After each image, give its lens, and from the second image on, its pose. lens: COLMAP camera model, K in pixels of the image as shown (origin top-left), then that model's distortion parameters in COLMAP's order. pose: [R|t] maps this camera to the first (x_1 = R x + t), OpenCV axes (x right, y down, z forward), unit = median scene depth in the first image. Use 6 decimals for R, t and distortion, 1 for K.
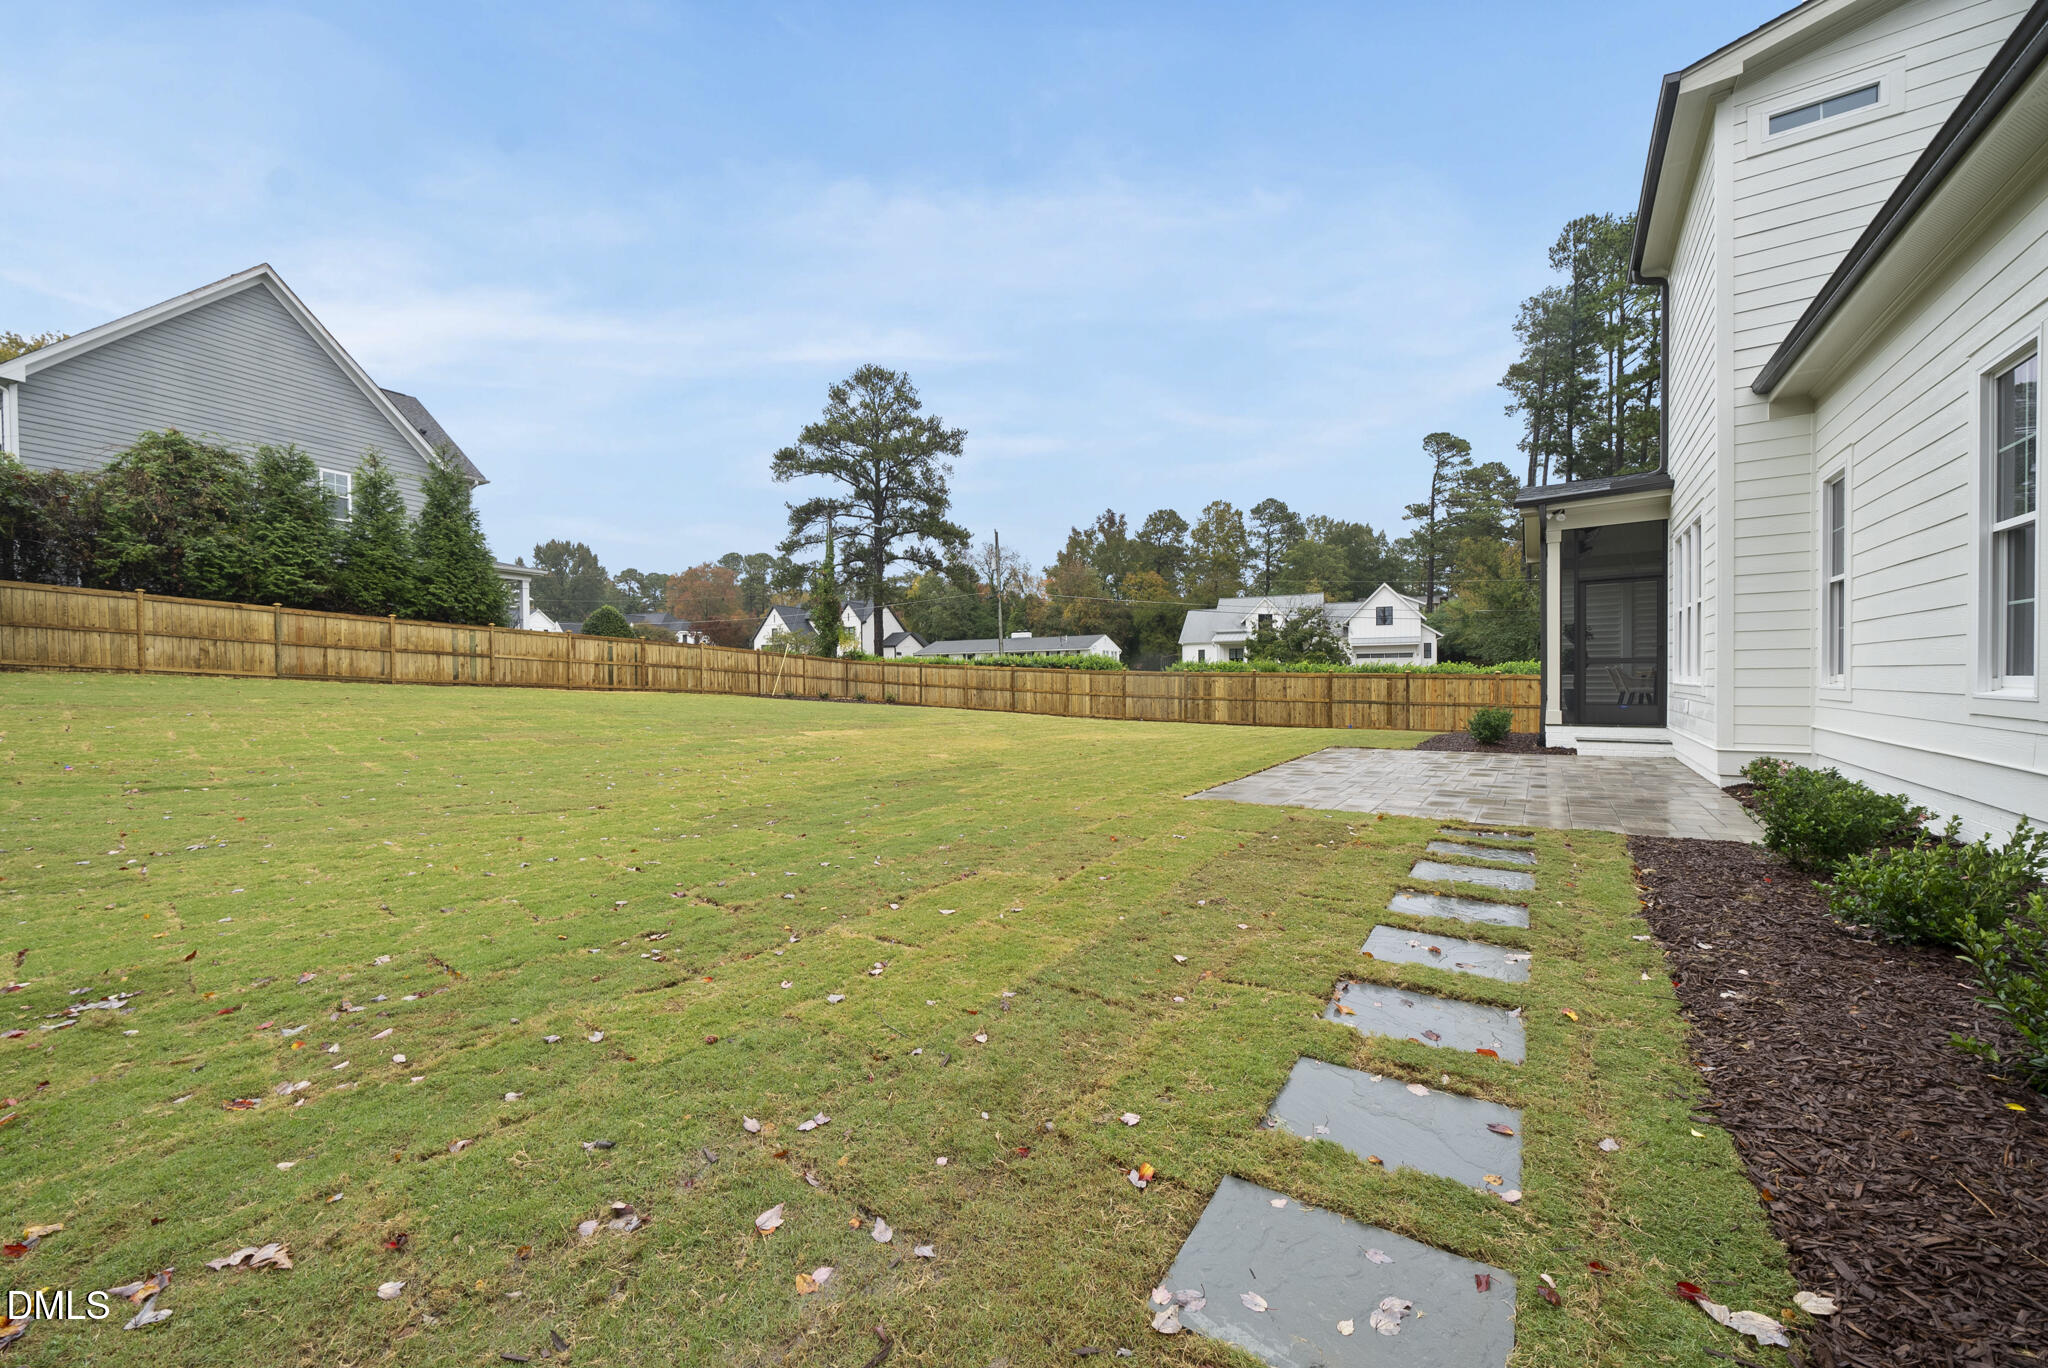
lens RADIAL K [[737.8, 0, 1024.0], [0, 737.8, 684.0], [0, 0, 1]] dist [-0.001101, -0.000070]
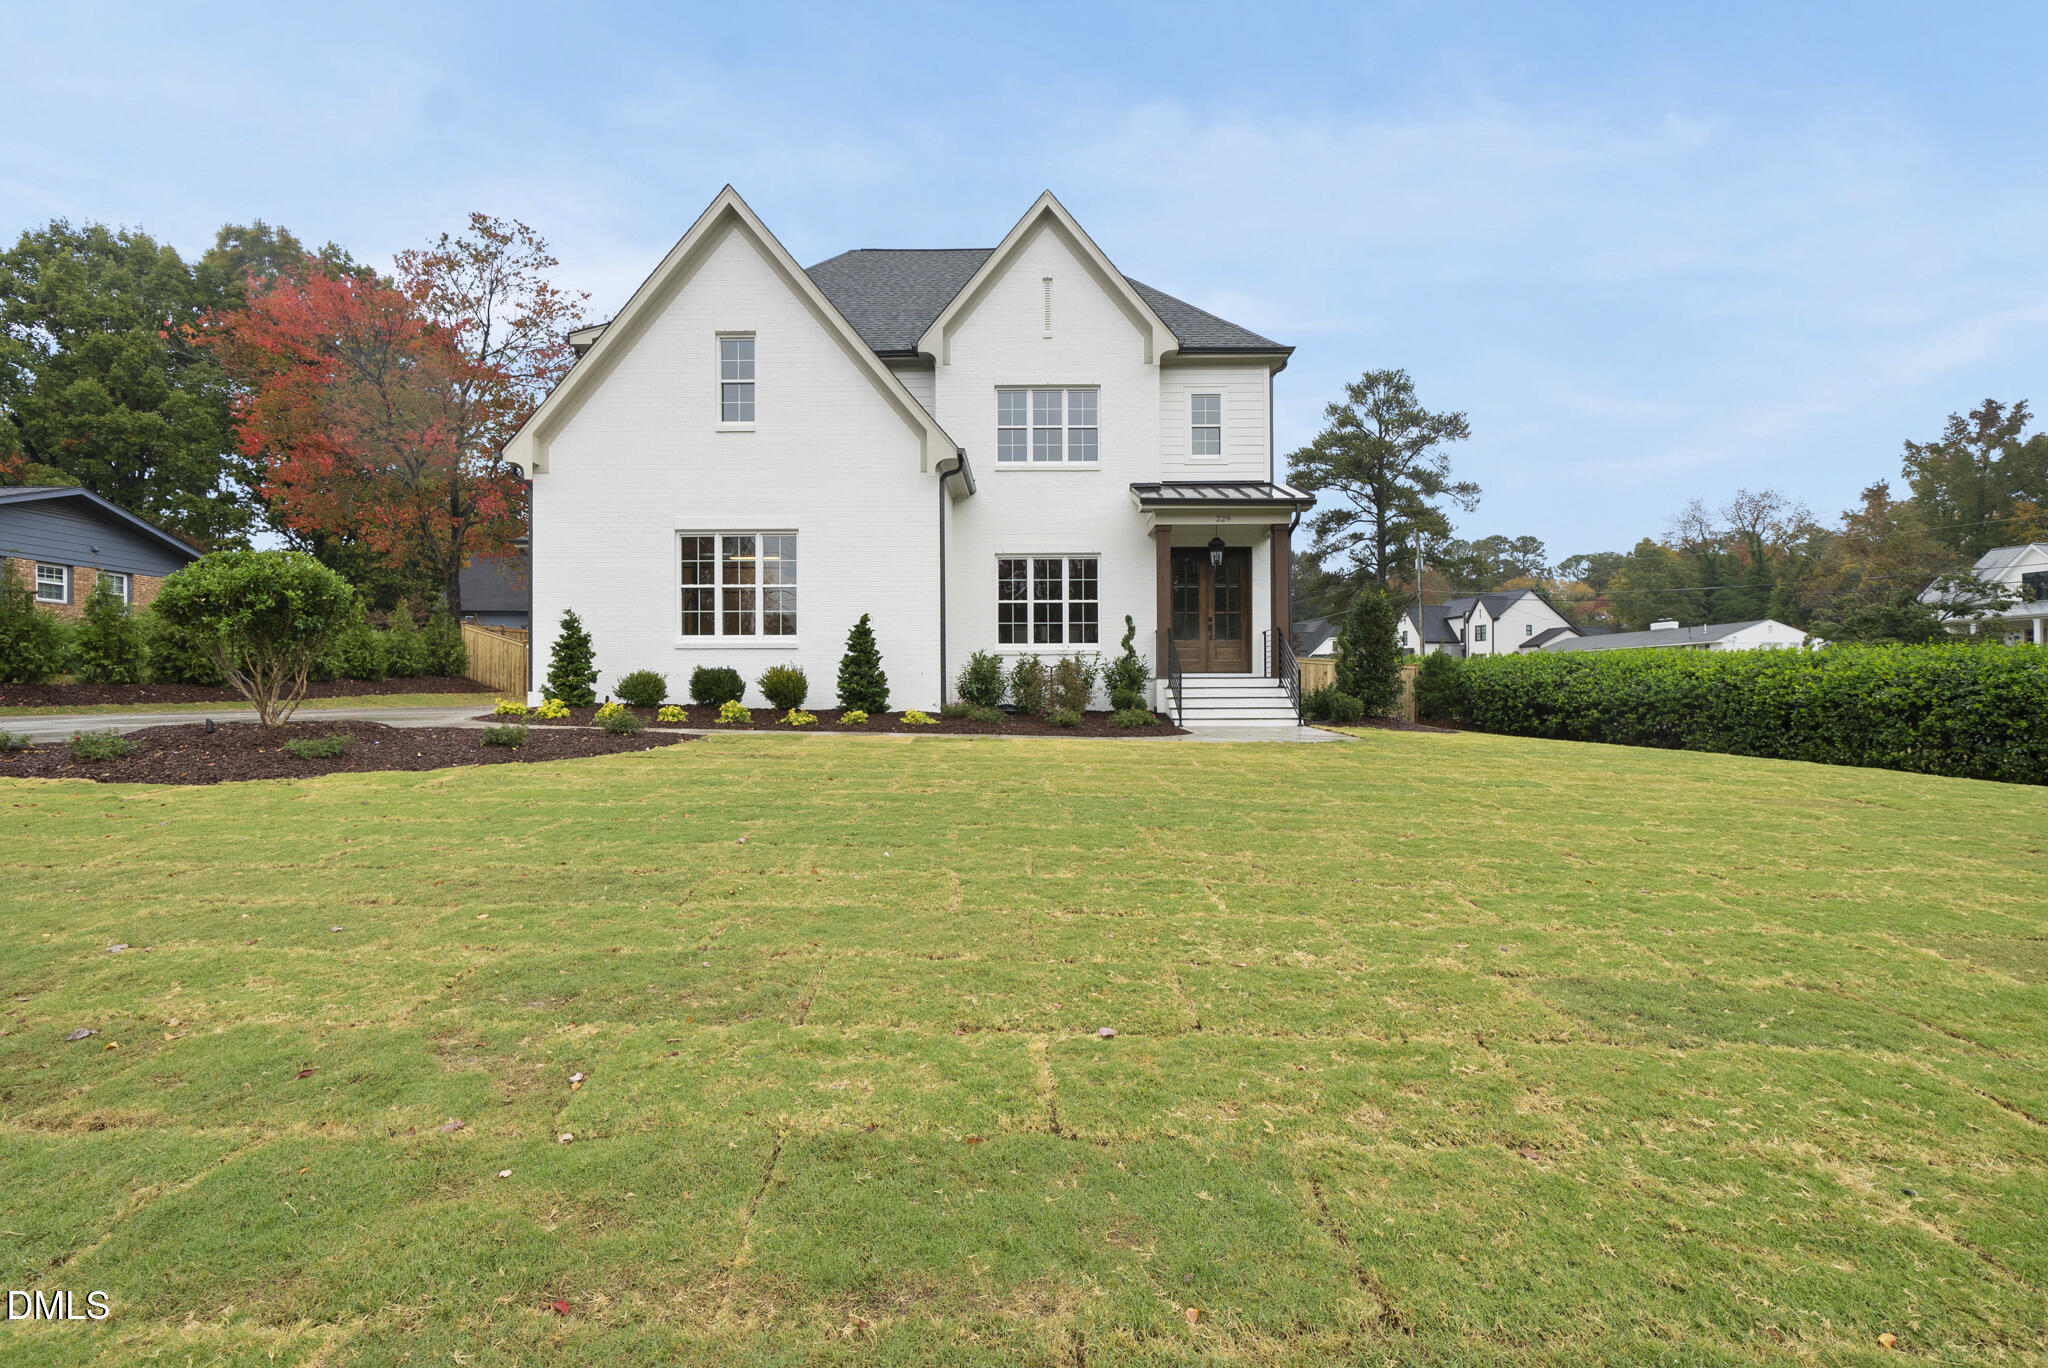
lens RADIAL K [[965.7, 0, 1024.0], [0, 965.7, 684.0], [0, 0, 1]] dist [-0.001470, -0.000217]
pose [[0.577608, -0.003842, -0.816305, 1.083088], [-0.009043, 0.999897, -0.011104, 0.026331], [0.816264, 0.013795, 0.577514, -0.253056]]
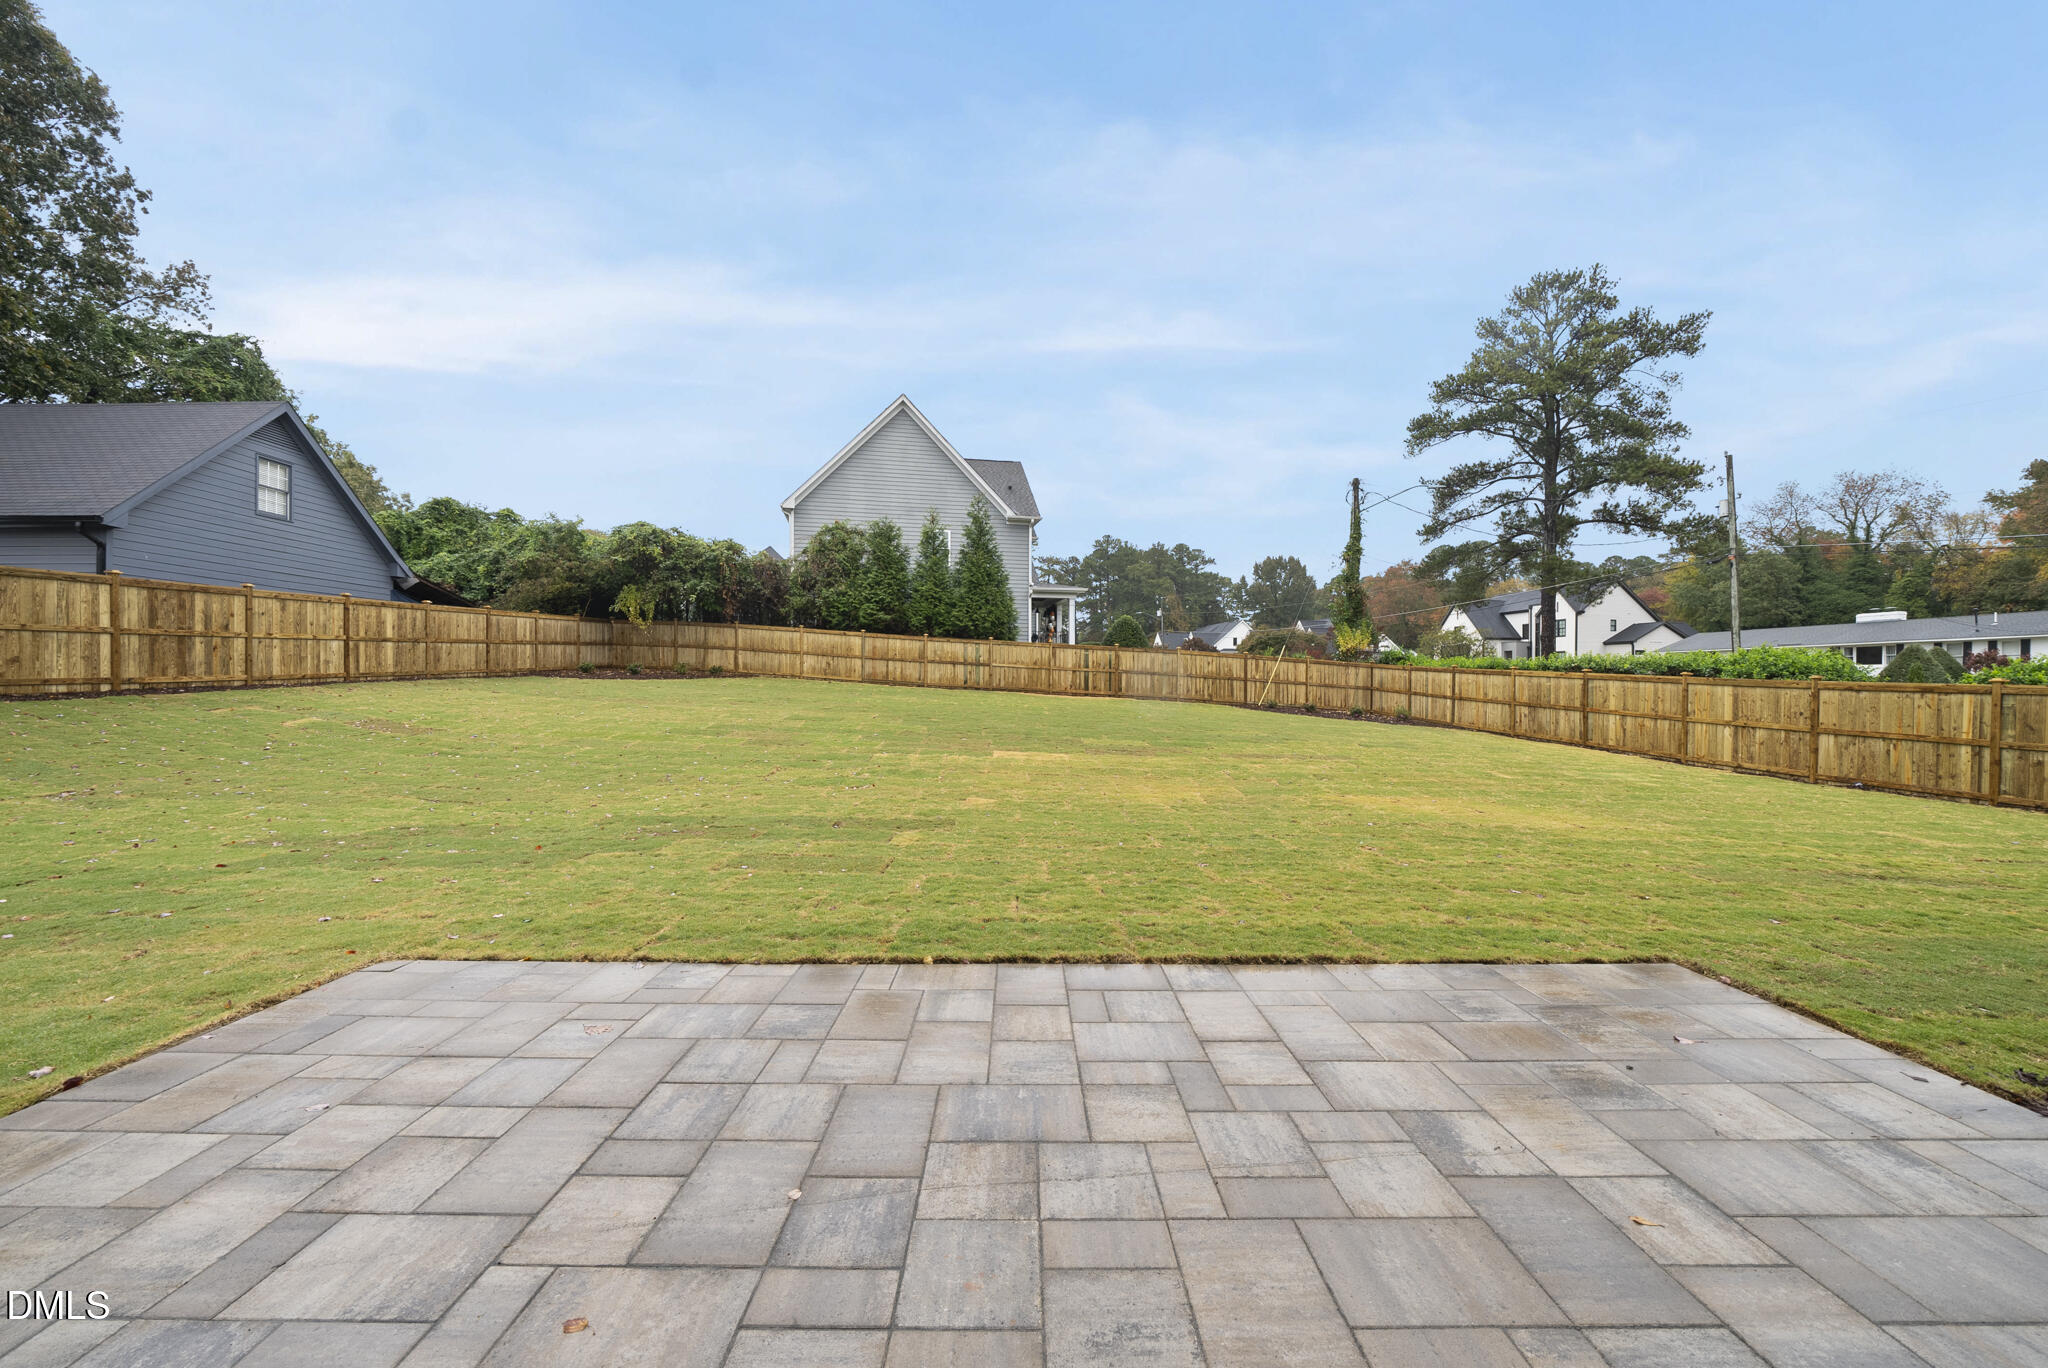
lens RADIAL K [[737.8, 0, 1024.0], [0, 737.8, 684.0], [0, 0, 1]] dist [-0.001101, -0.000070]
pose [[0.588406, 0.010712, -0.808495, 0.182089], [-0.014732, 0.999888, 0.002526, -0.007227], [0.808432, 0.010425, 0.588498, 0.231682]]
